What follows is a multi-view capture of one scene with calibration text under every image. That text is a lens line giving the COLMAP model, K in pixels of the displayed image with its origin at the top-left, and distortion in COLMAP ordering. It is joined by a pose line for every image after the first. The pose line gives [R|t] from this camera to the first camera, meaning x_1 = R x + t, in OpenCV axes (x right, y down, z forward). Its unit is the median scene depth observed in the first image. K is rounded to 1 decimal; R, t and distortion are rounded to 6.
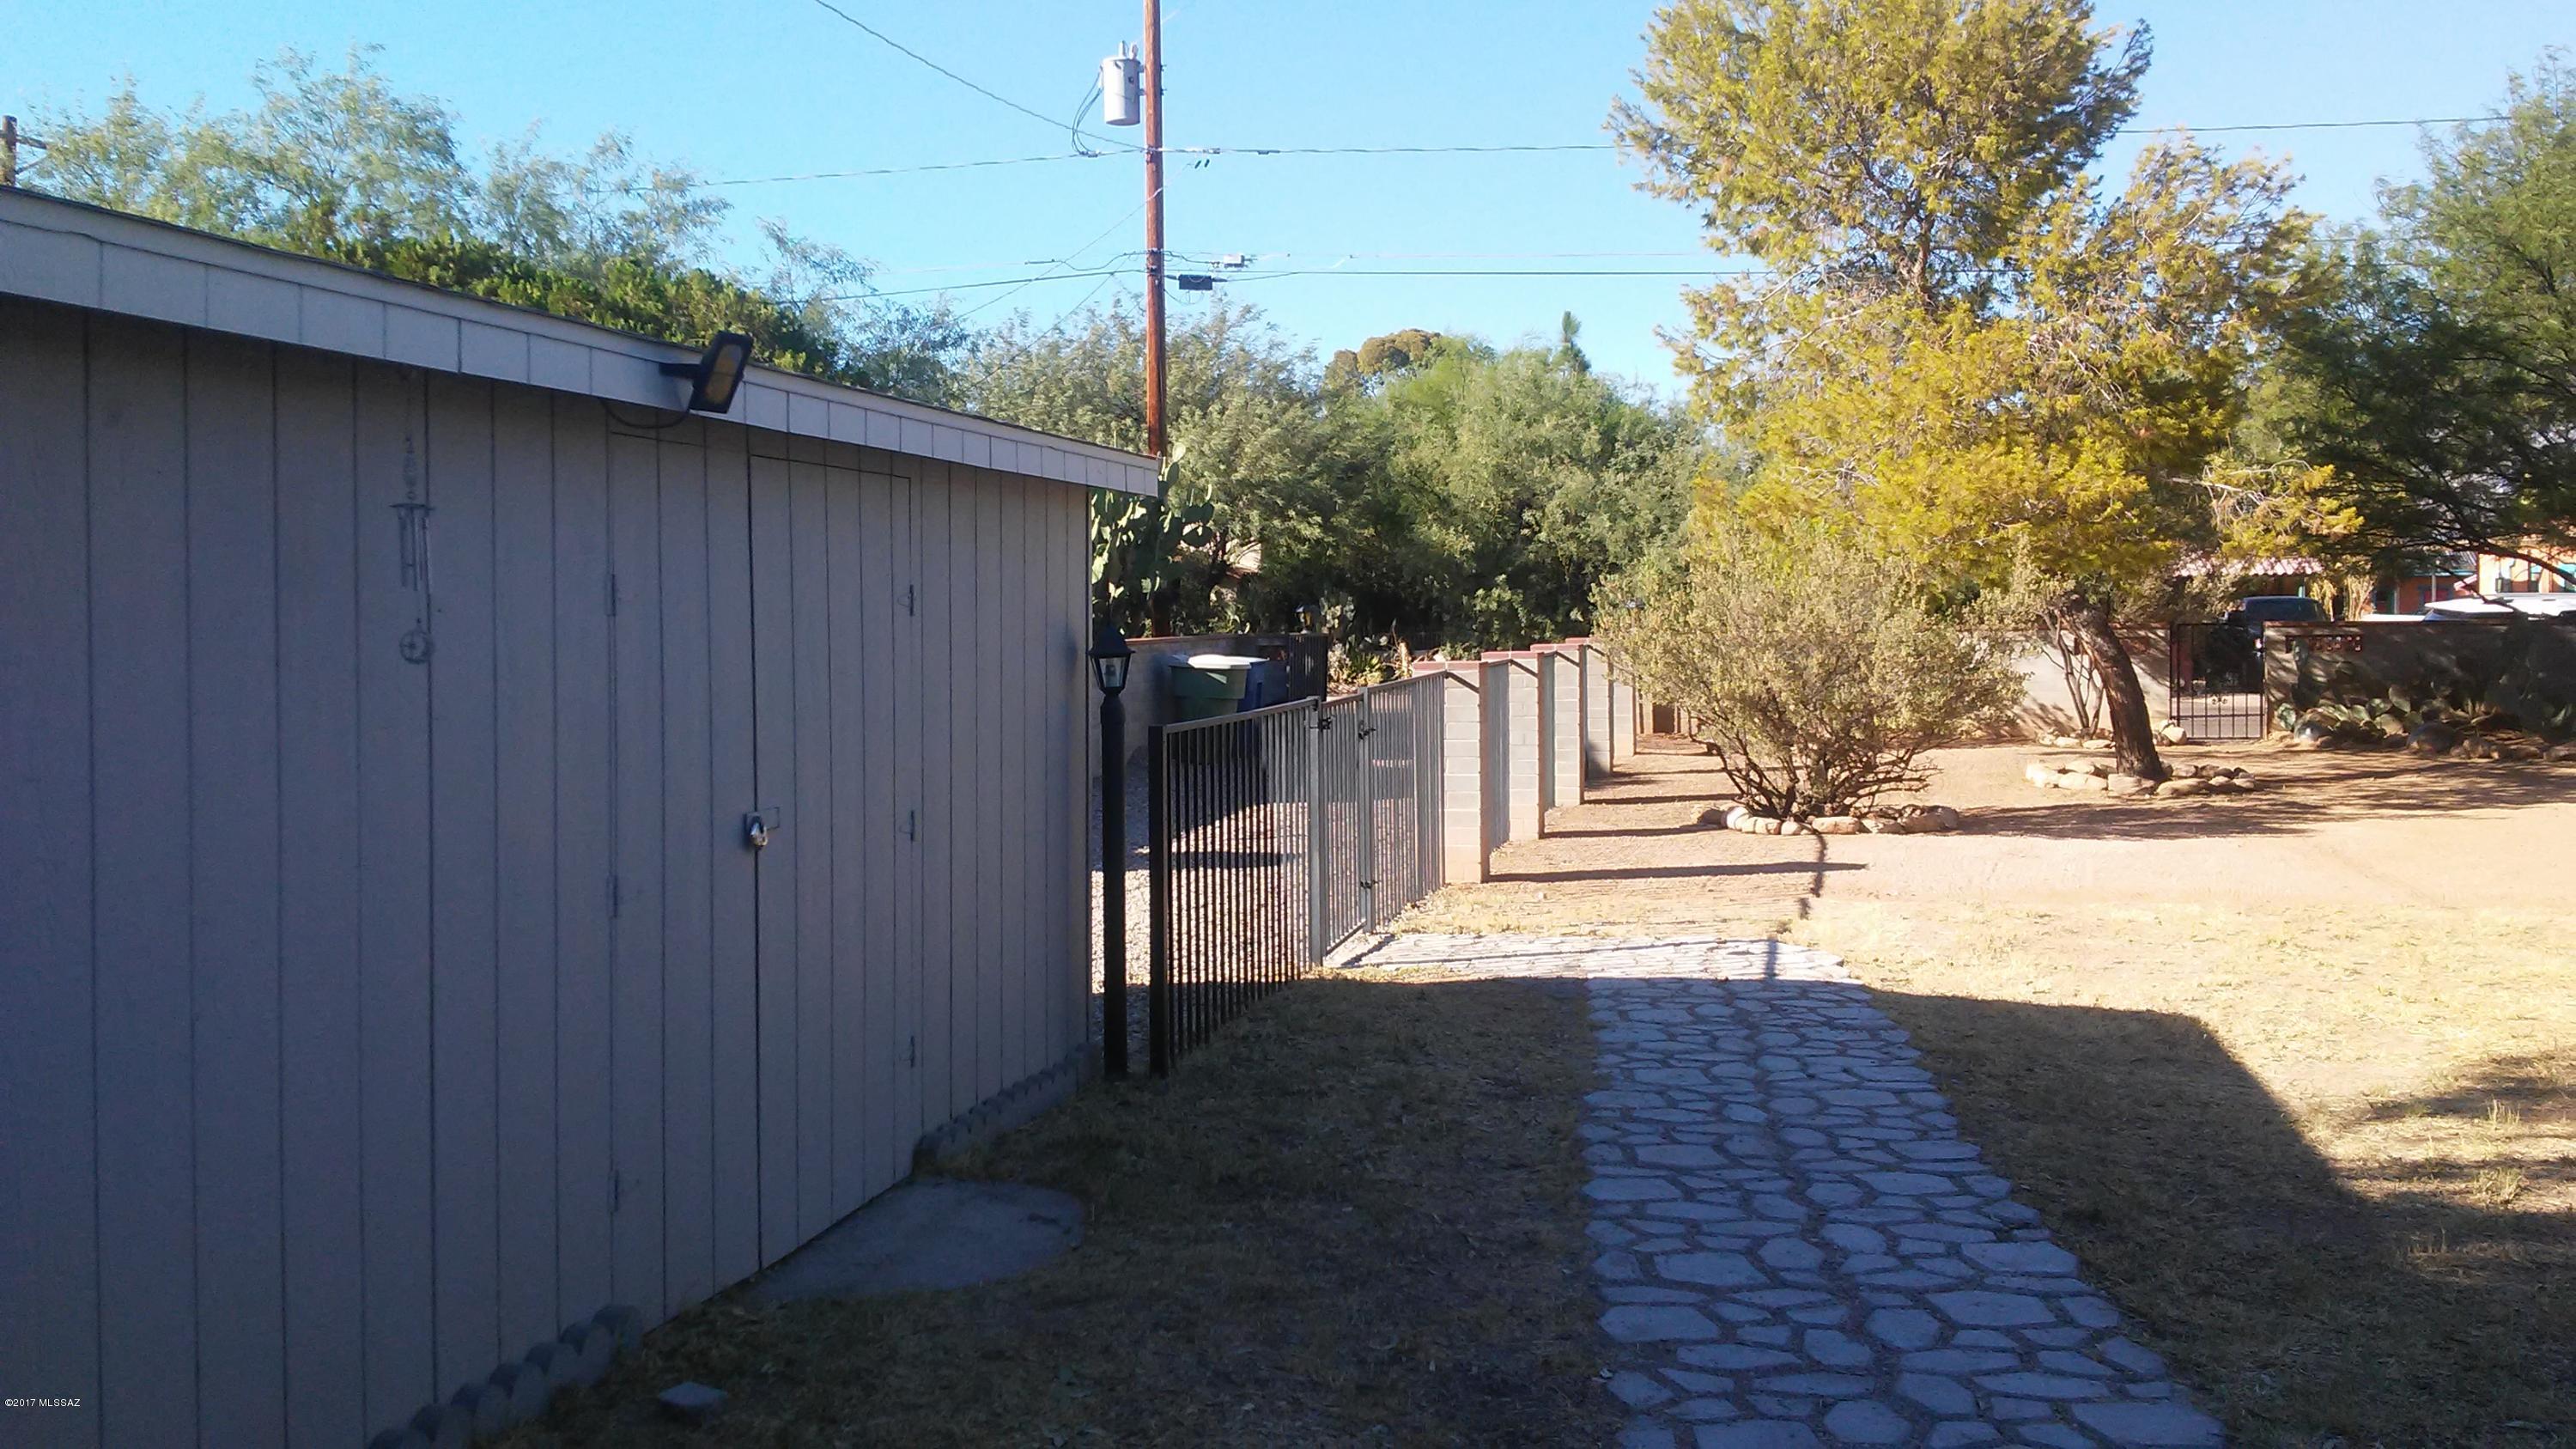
lens RADIAL K [[2239.3, 0, 1273.0], [0, 2239.3, 662.6], [0, 0, 1]] dist [0.065217, -0.138498]
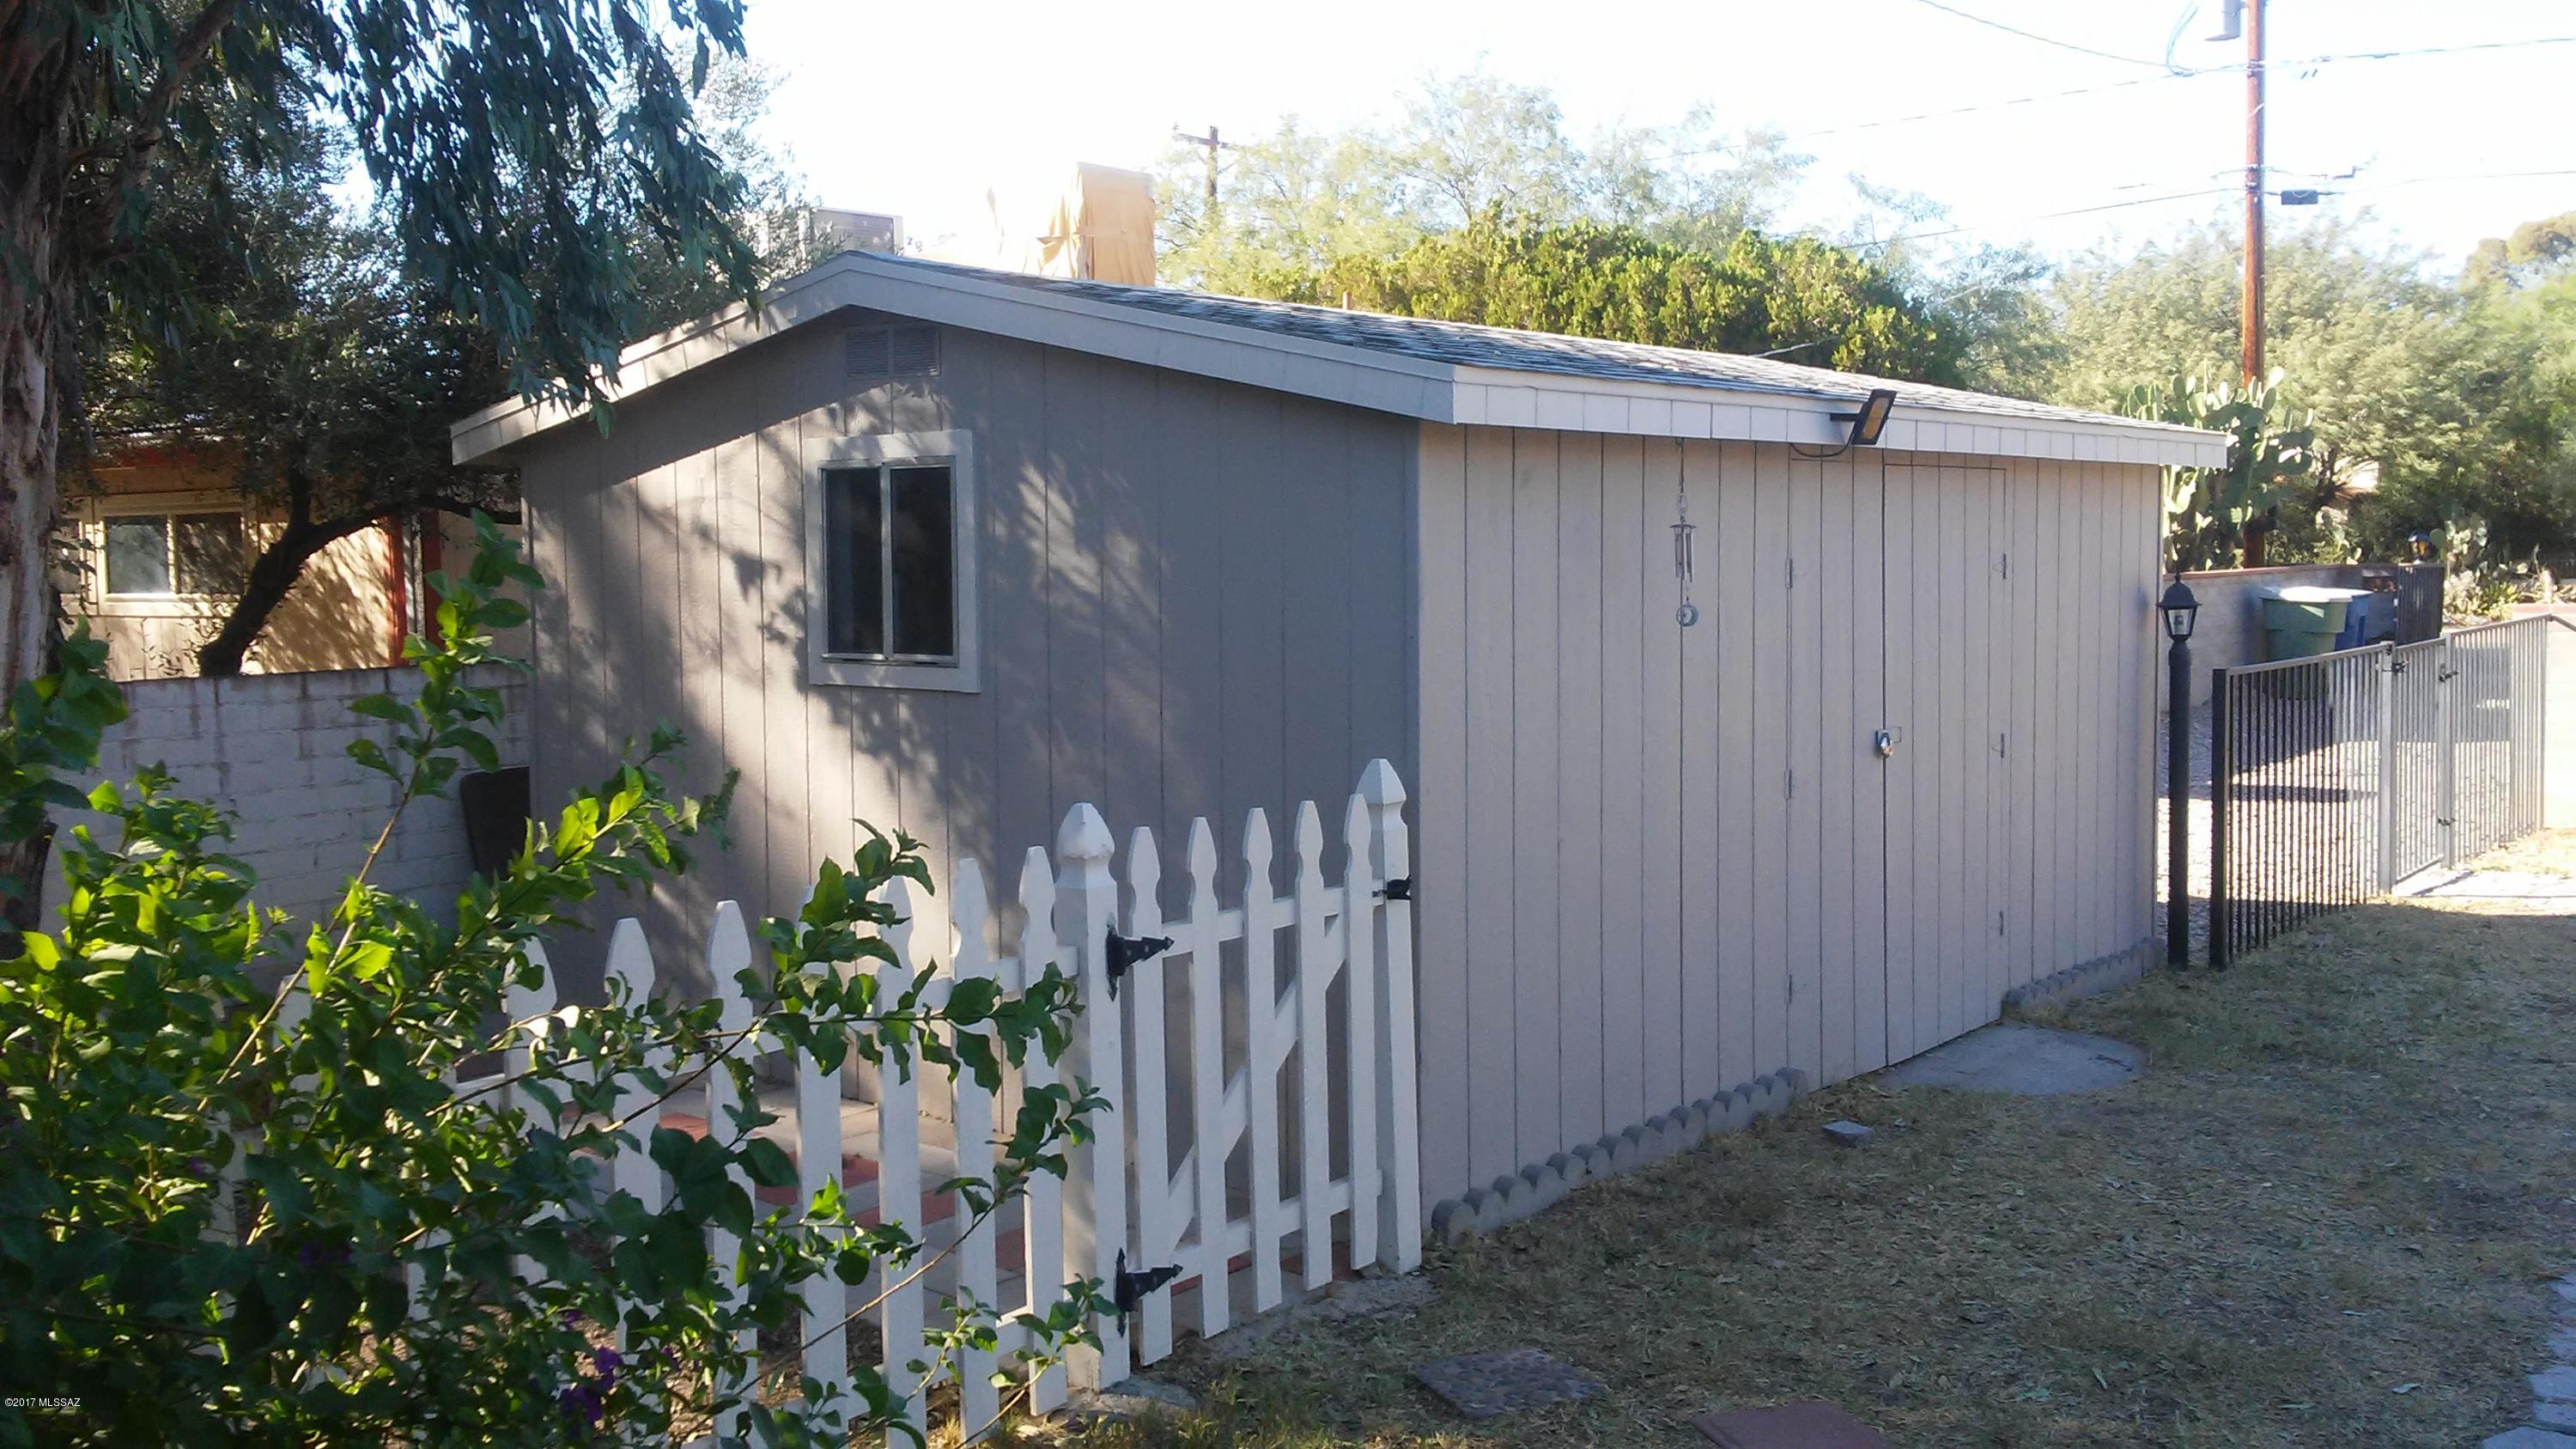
lens RADIAL K [[2239.3, 0, 1294.5], [0, 2239.3, 636.0], [0, 0, 1]] dist [0.065217, -0.138498]
pose [[0.898047, 0.018523, -0.439510, 0.015815], [-0.007906, 0.999631, 0.025975, -0.008007], [0.439829, -0.019852, 0.897862, -0.134533]]
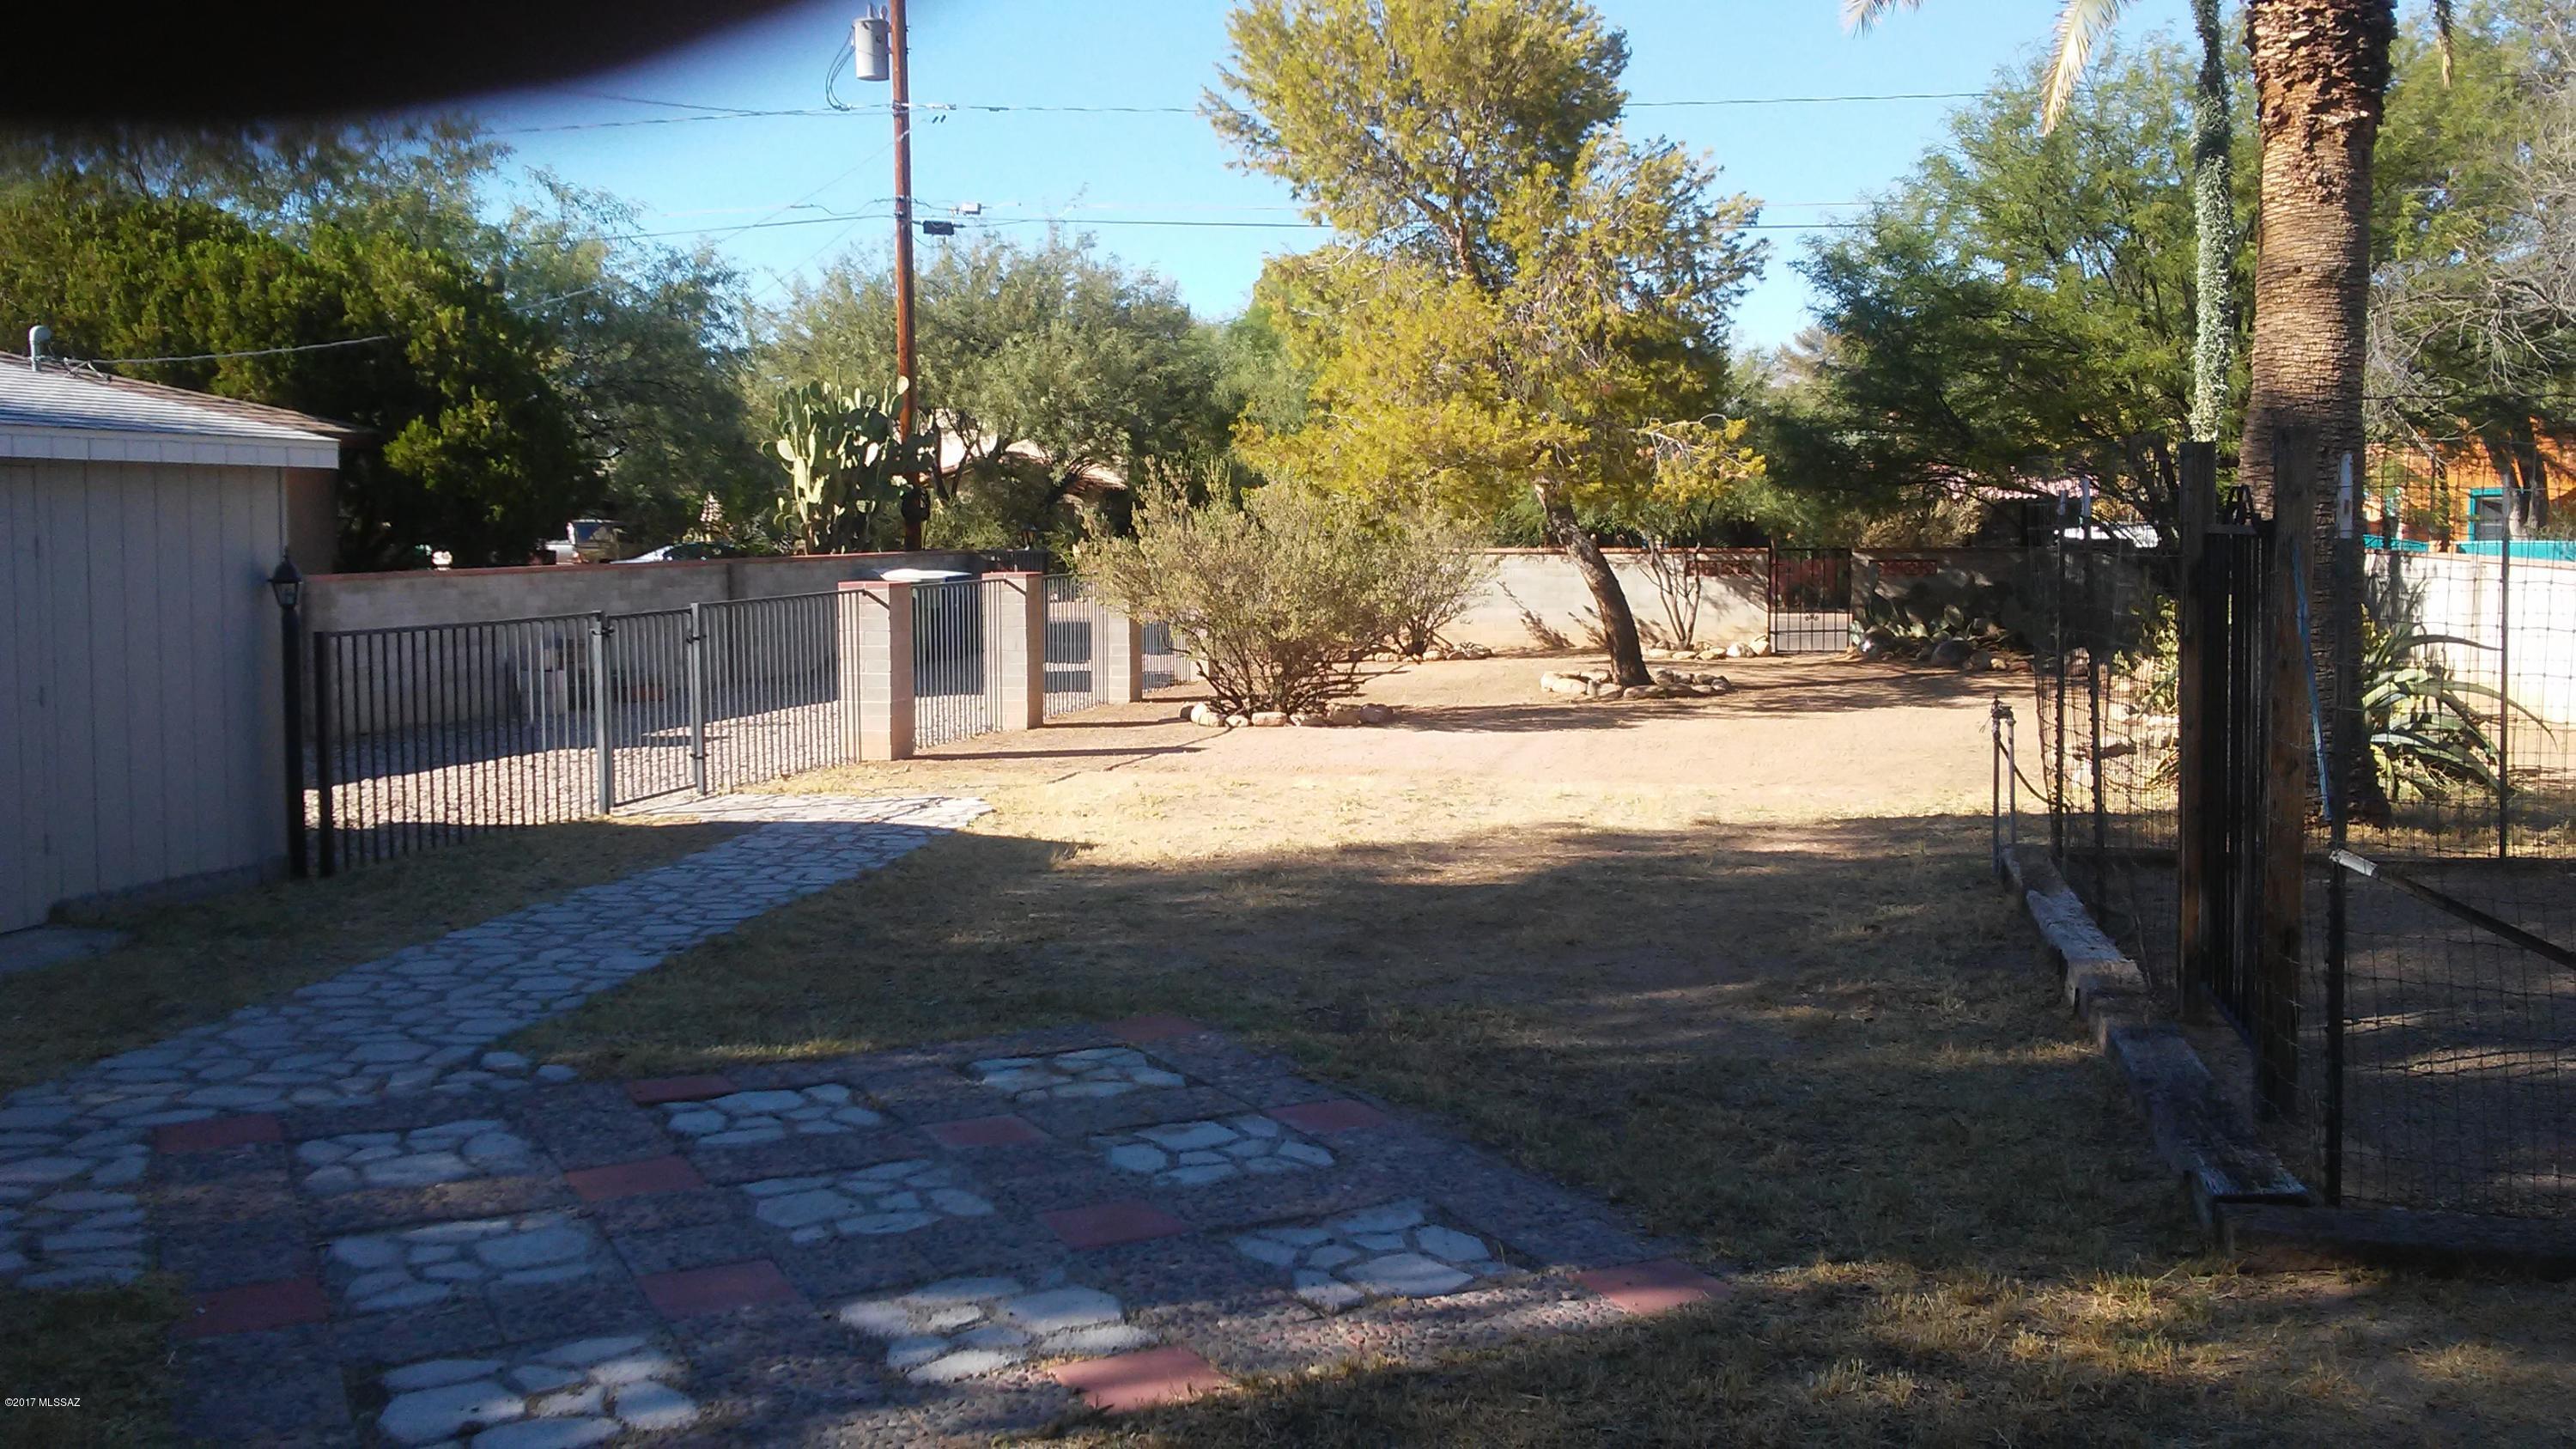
lens RADIAL K [[2239.3, 0, 1322.3], [0, 2239.3, 643.3], [0, 0, 1]] dist [0.065217, -0.138498]
pose [[0.999711, 0.007628, 0.022801, 0.288985], [-0.008355, 0.999455, 0.031945, -0.008181], [-0.022545, -0.032126, 0.999230, -0.235383]]
